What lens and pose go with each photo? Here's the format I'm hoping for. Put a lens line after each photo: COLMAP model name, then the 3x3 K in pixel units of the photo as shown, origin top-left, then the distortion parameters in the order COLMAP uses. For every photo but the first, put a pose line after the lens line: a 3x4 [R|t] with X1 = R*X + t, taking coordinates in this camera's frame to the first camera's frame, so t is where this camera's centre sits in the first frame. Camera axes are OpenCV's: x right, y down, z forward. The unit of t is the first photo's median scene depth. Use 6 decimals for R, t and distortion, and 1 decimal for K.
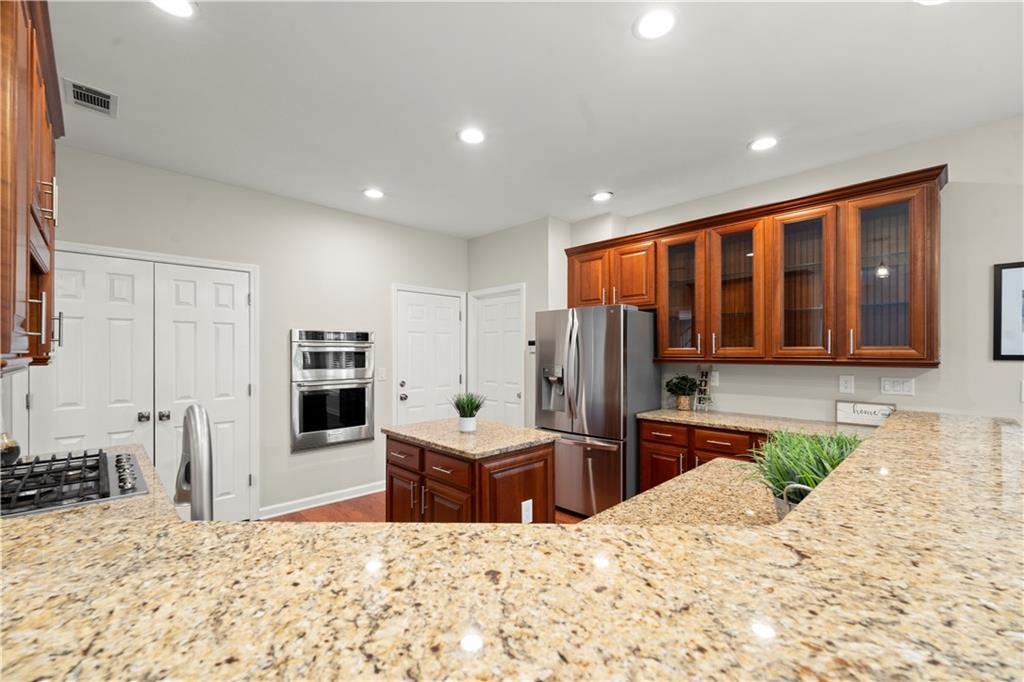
lens RADIAL K [[423.9, 0, 514.6], [0, 423.9, 356.8], [0, 0, 1]] dist [0.007333, -0.003321]
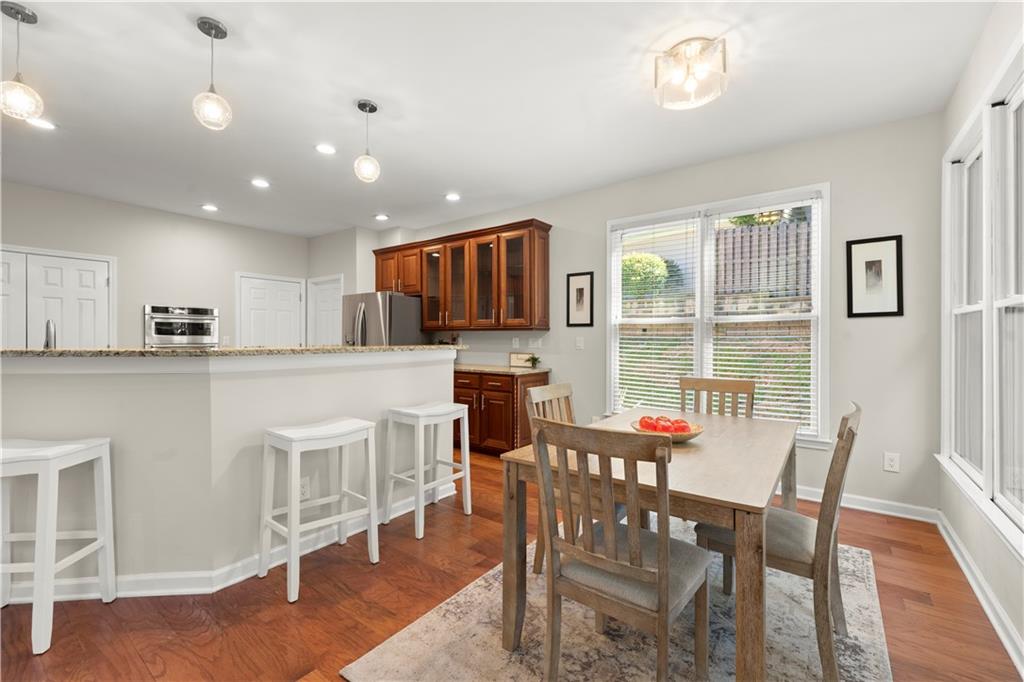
lens RADIAL K [[423.9, 0, 508.5], [0, 423.9, 350.7], [0, 0, 1]] dist [0.007333, -0.003321]
pose [[0.987613, -0.002039, 0.156898, 0.394169], [-0.001344, 0.999769, 0.021455, 0.048290], [-0.156905, -0.021400, 0.987382, -0.505386]]
